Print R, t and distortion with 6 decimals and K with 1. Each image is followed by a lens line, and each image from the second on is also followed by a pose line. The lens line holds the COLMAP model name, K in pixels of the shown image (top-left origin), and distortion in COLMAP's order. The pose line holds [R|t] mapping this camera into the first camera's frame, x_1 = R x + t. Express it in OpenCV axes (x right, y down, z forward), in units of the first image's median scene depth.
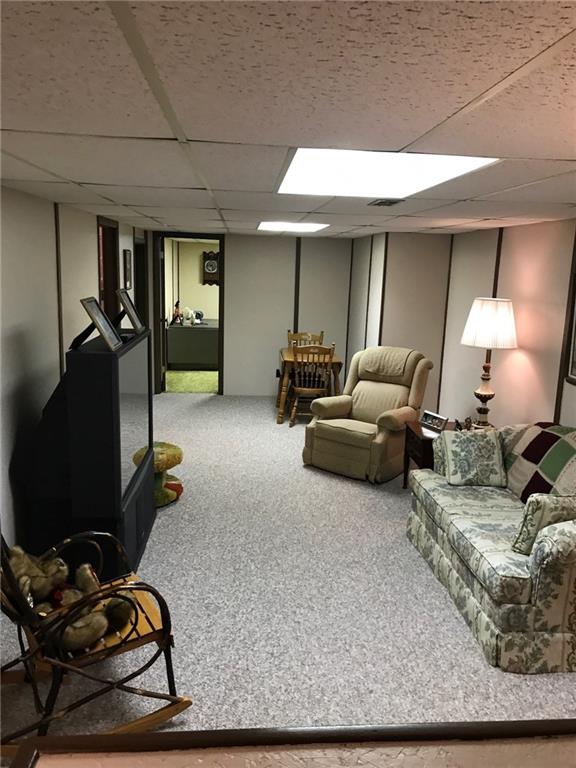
lens RADIAL K [[621.3, 0, 289.3], [0, 621.3, 384.5], [0, 0, 1]] dist [-0.000640, -0.012787]
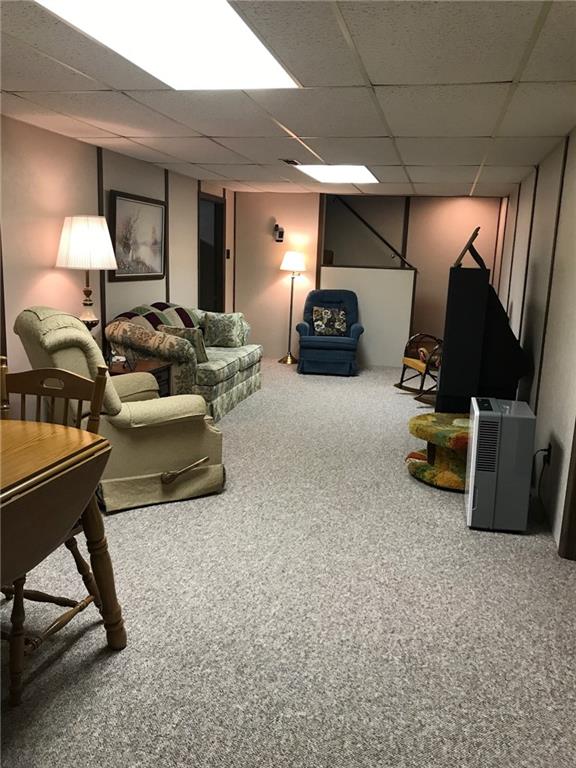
lens RADIAL K [[621.3, 0, 289.1], [0, 621.3, 383.8], [0, 0, 1]] dist [-0.000640, -0.012787]
pose [[-0.950128, -0.128139, 0.284319, -0.227023], [-0.007706, 0.921054, 0.389358, -0.241671], [-0.311765, 0.367749, -0.876107, 1.612174]]
